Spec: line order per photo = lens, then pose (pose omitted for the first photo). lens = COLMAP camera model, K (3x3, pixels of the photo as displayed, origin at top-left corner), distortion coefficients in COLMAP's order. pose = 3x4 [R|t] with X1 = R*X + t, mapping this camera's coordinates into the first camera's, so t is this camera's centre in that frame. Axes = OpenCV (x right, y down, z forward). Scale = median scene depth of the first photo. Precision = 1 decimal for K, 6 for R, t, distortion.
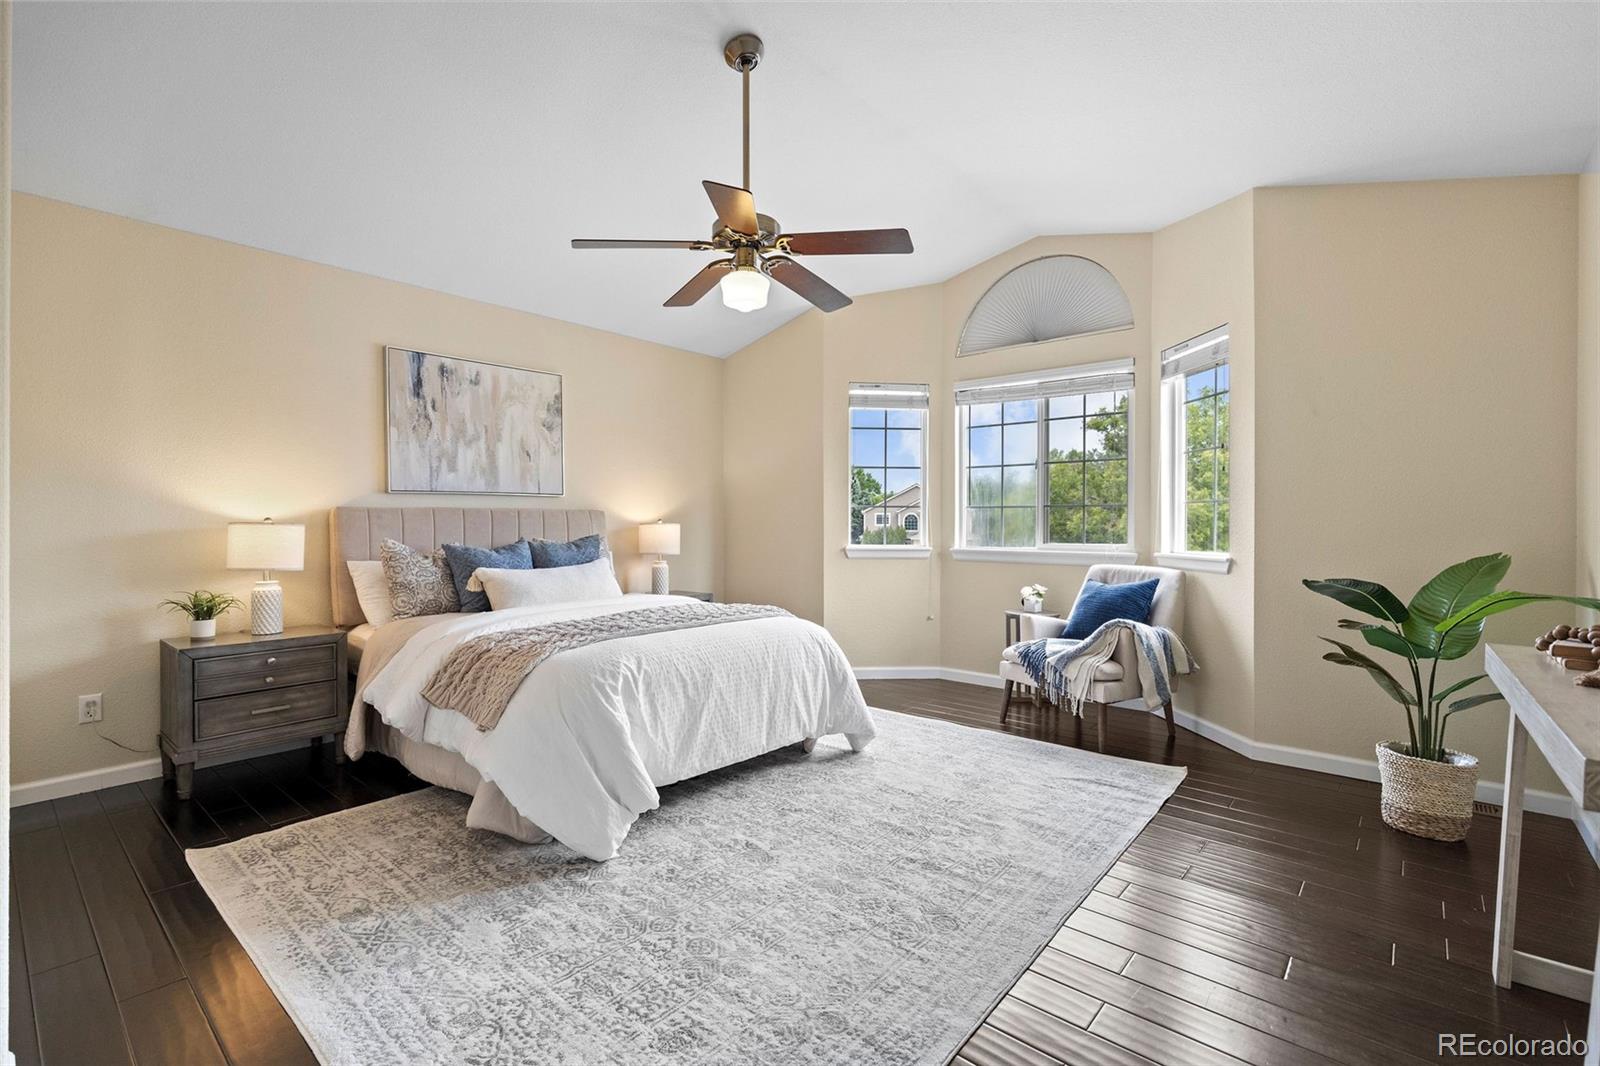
lens RADIAL K [[713.4, 0, 791.4], [0, 713.4, 533.8], [0, 0, 1]] dist [0.011362, -0.003228]
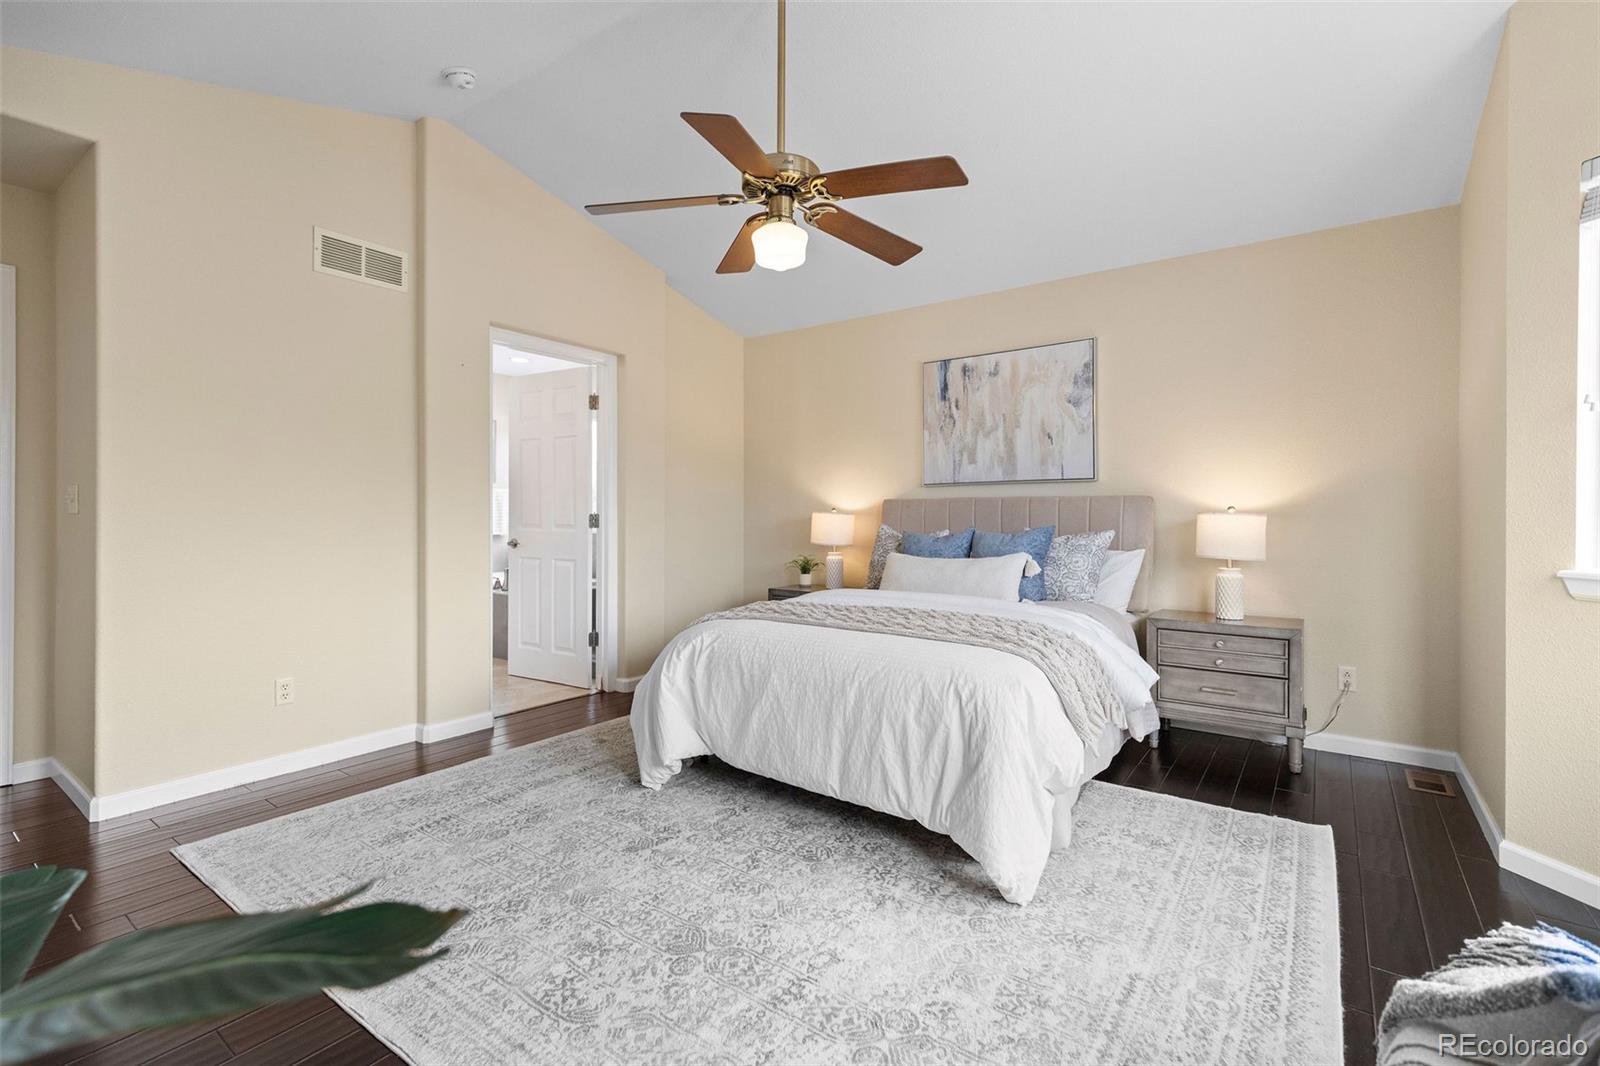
lens RADIAL K [[713.4, 0, 796.7], [0, 713.4, 518.5], [0, 0, 1]] dist [0.011362, -0.003228]
pose [[0.087452, 0.007618, -0.996140, 0.580820], [-0.016493, 0.999845, 0.006198, -0.008146], [0.996032, 0.015887, 0.087564, 0.678348]]
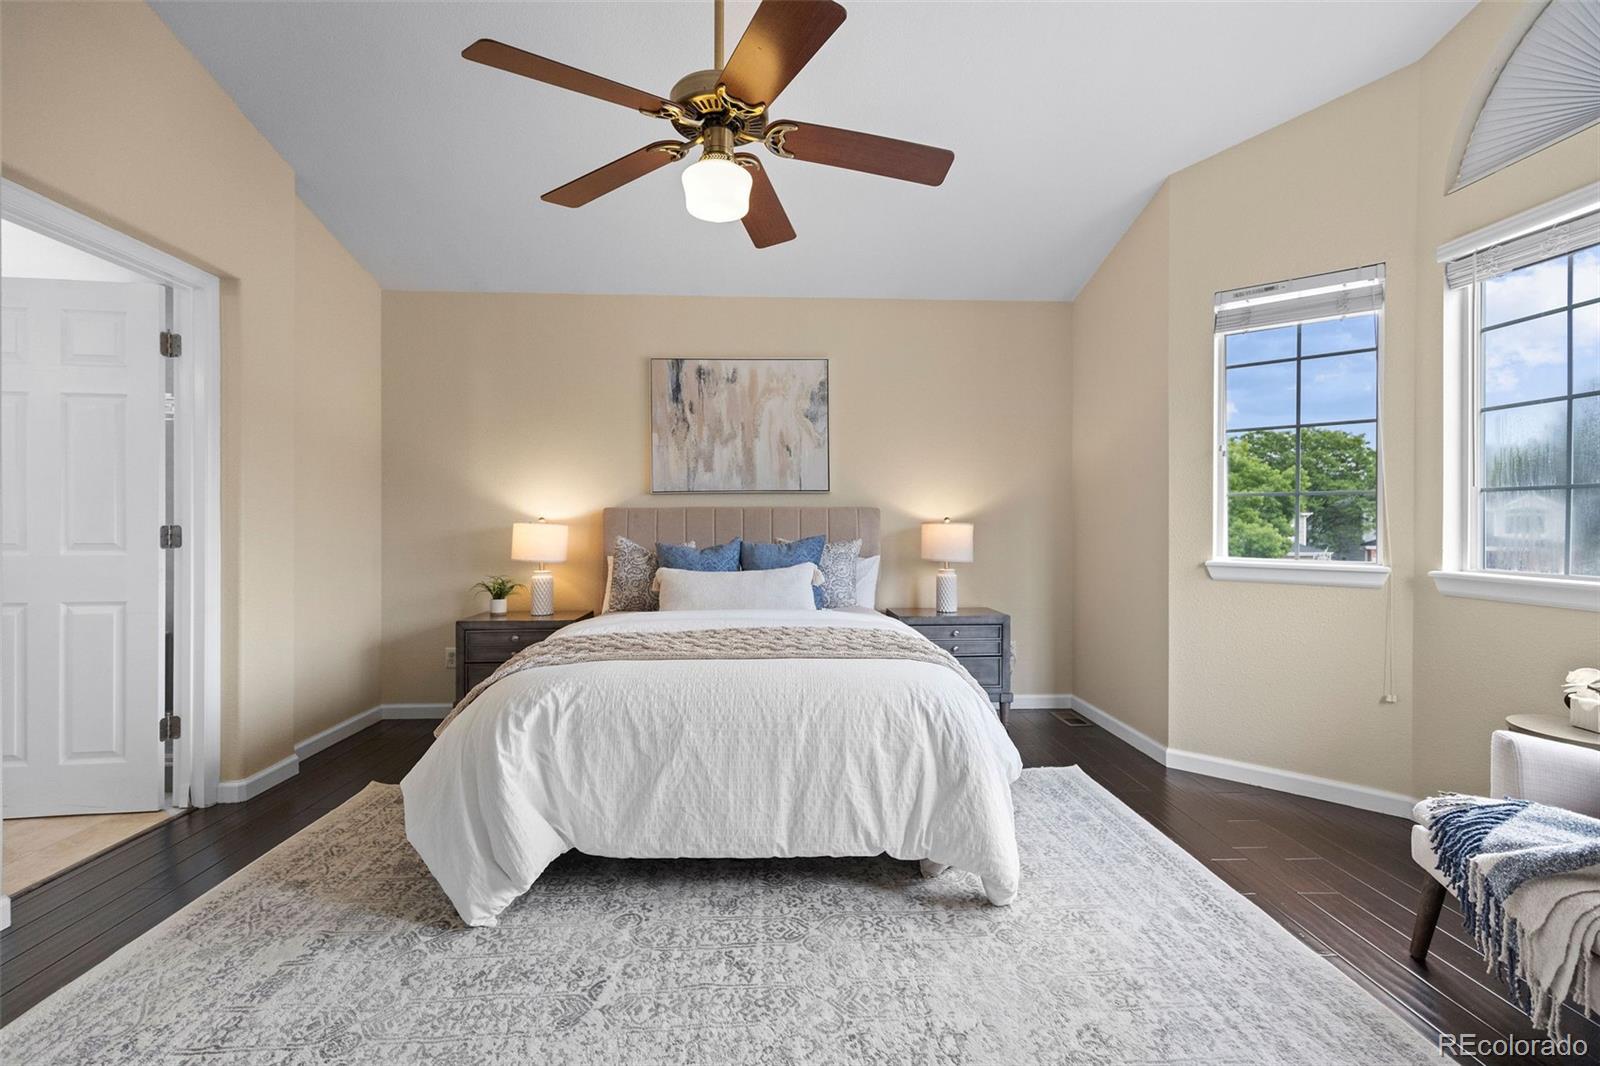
lens RADIAL K [[713.4, 0, 802.0], [0, 713.4, 528.8], [0, 0, 1]] dist [0.011362, -0.003228]
pose [[0.696241, 0.005636, -0.717786, 0.358228], [-0.010846, 0.999938, -0.002669, -0.004677], [0.717726, 0.009644, 0.696259, 0.409590]]
